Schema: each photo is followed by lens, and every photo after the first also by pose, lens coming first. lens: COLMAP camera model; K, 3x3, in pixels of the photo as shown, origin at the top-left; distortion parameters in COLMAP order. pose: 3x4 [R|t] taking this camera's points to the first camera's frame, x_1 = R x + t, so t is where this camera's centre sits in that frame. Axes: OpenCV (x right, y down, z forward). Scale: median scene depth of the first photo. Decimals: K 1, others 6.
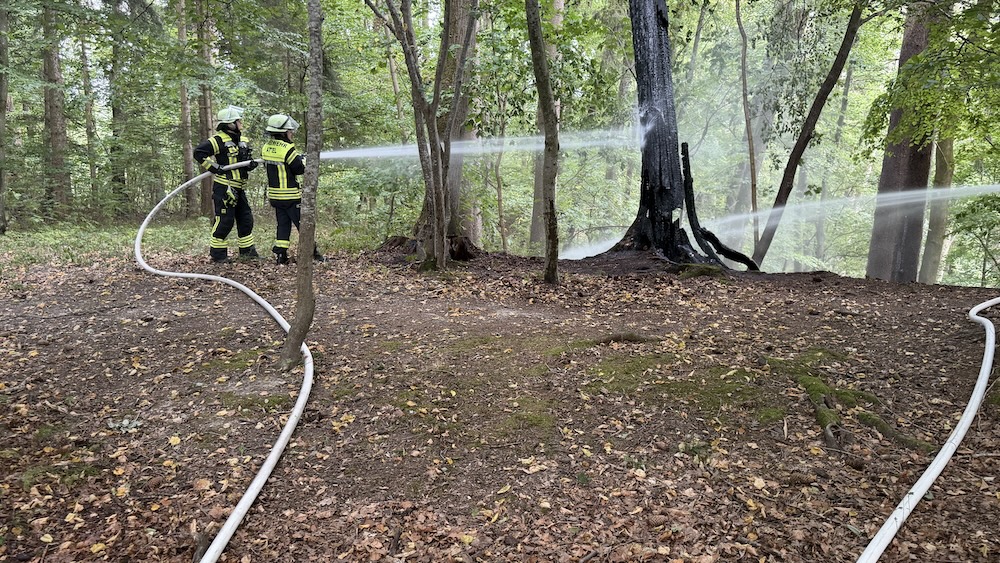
lens RADIAL K [[794.6, 0, 500.0], [0, 794.6, 281.5], [0, 0, 1]] dist [0.124207, -0.201394]
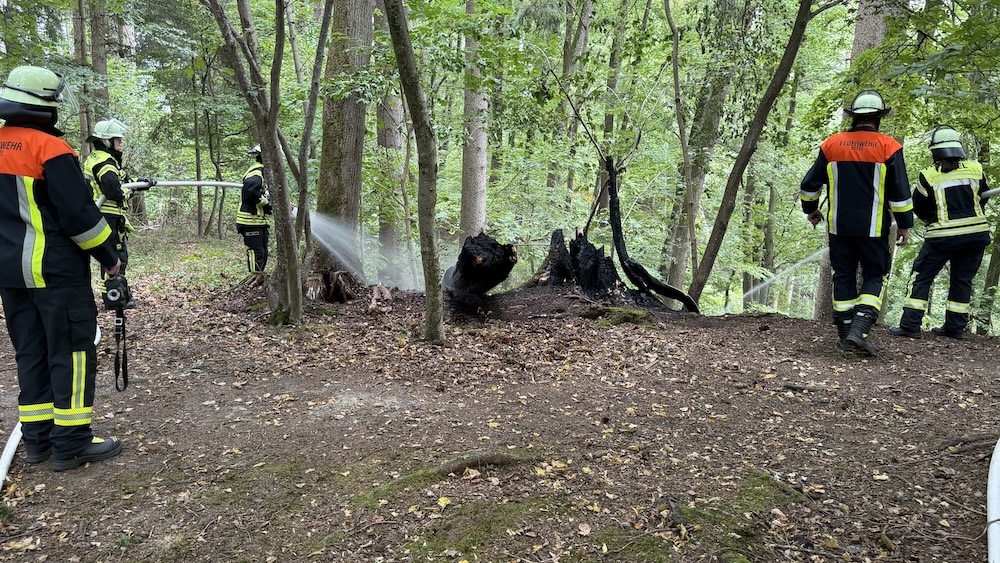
lens RADIAL K [[794.6, 0, 500.0], [0, 794.6, 281.5], [0, 0, 1]] dist [0.124207, -0.201394]
pose [[0.998518, -0.011553, 0.053173, 0.072649], [0.011517, 0.999933, 0.000985, -0.045791], [-0.053181, -0.000371, 0.998585, 0.172968]]
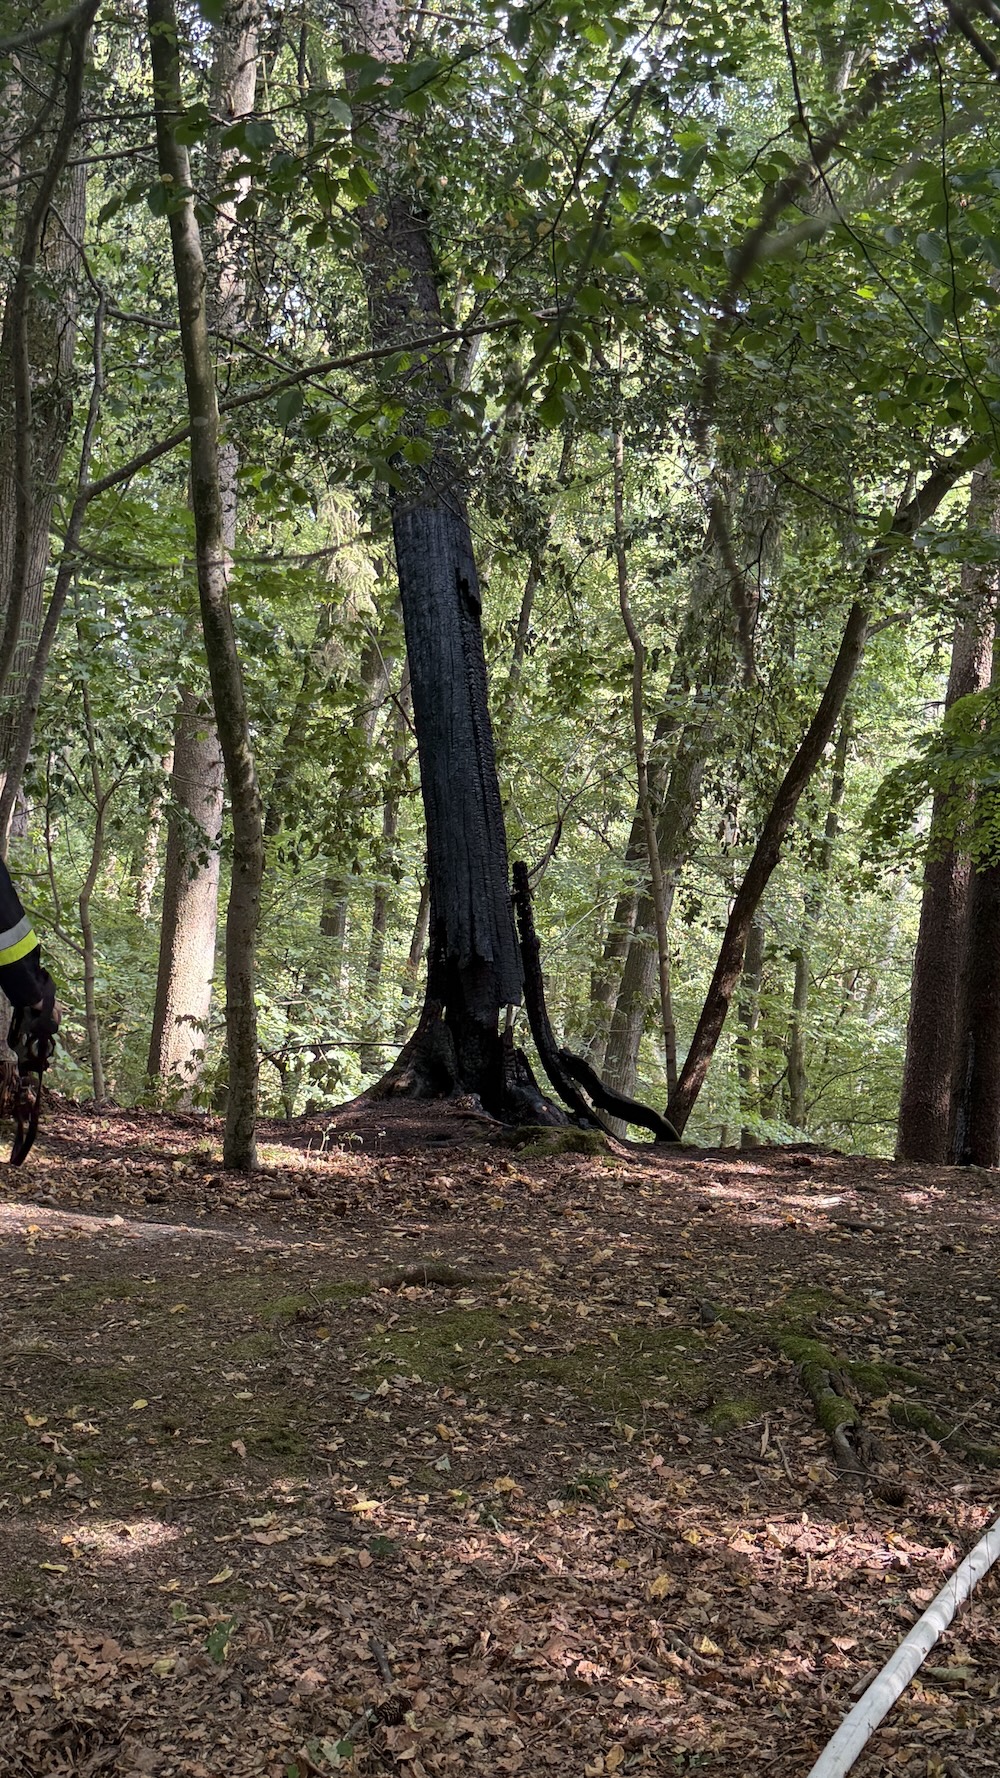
lens RADIAL K [[1934.4, 0, 411.4], [0, 1934.4, 939.3], [0, 0, 1]] dist [0.088633, 0.022384]
pose [[0.983262, 0.020444, 0.181048, -0.036437], [0.002152, 0.992312, -0.123742, 0.008045], [-0.182186, 0.122061, 0.975658, -0.079210]]
